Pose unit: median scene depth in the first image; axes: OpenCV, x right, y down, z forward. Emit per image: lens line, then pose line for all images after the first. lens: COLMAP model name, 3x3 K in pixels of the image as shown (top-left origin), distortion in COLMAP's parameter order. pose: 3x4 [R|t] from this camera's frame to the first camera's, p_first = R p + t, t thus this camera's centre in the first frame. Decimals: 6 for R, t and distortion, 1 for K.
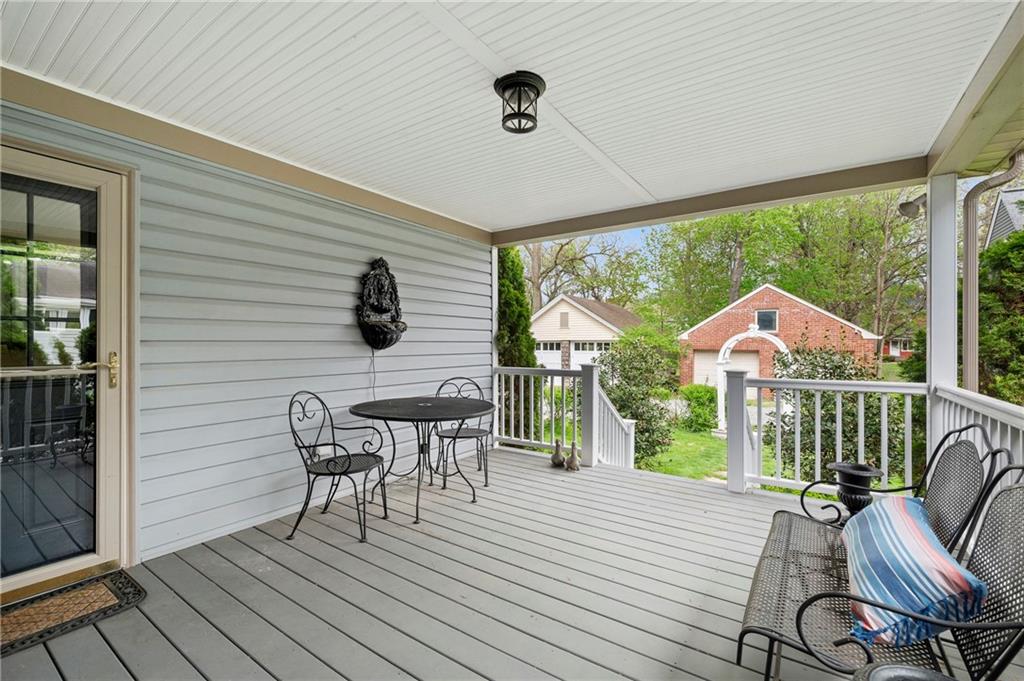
lens RADIAL K [[441.3, 0, 513.2], [0, 441.3, 341.7], [0, 0, 1]] dist [-0.000244, 0.000039]
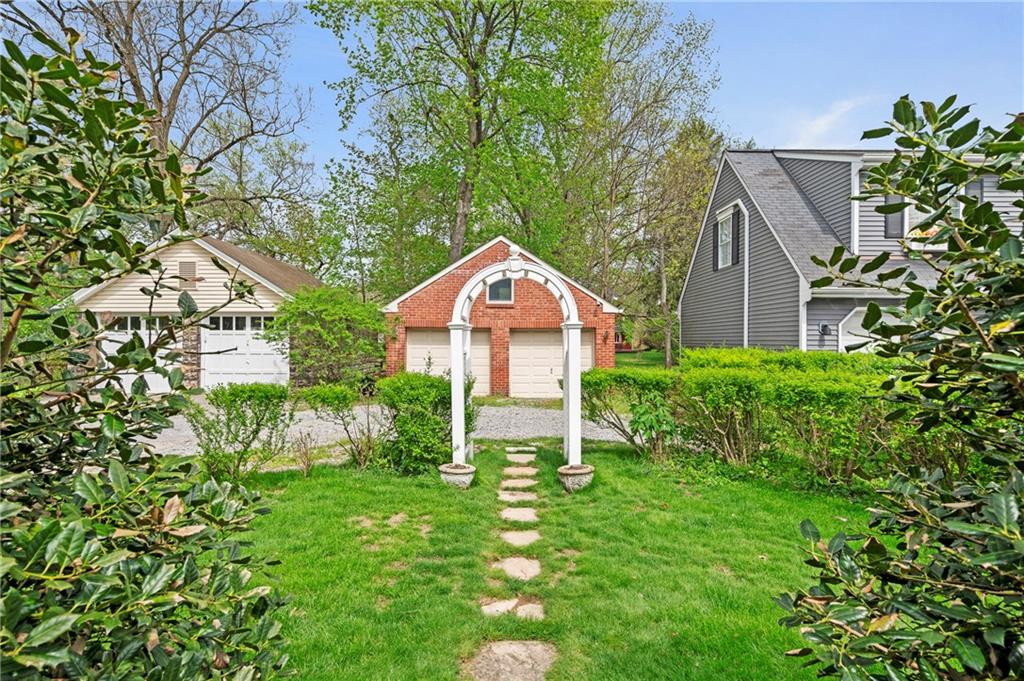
lens RADIAL K [[491.9, 0, 513.3], [0, 491.9, 341.0], [0, 0, 1]] dist [0.000286, -0.000005]
pose [[0.824737, -0.000003, 0.565516, 0.200410], [-0.003198, 0.999984, 0.004669, 0.058426], [-0.565507, -0.005660, 0.824724, 0.481545]]
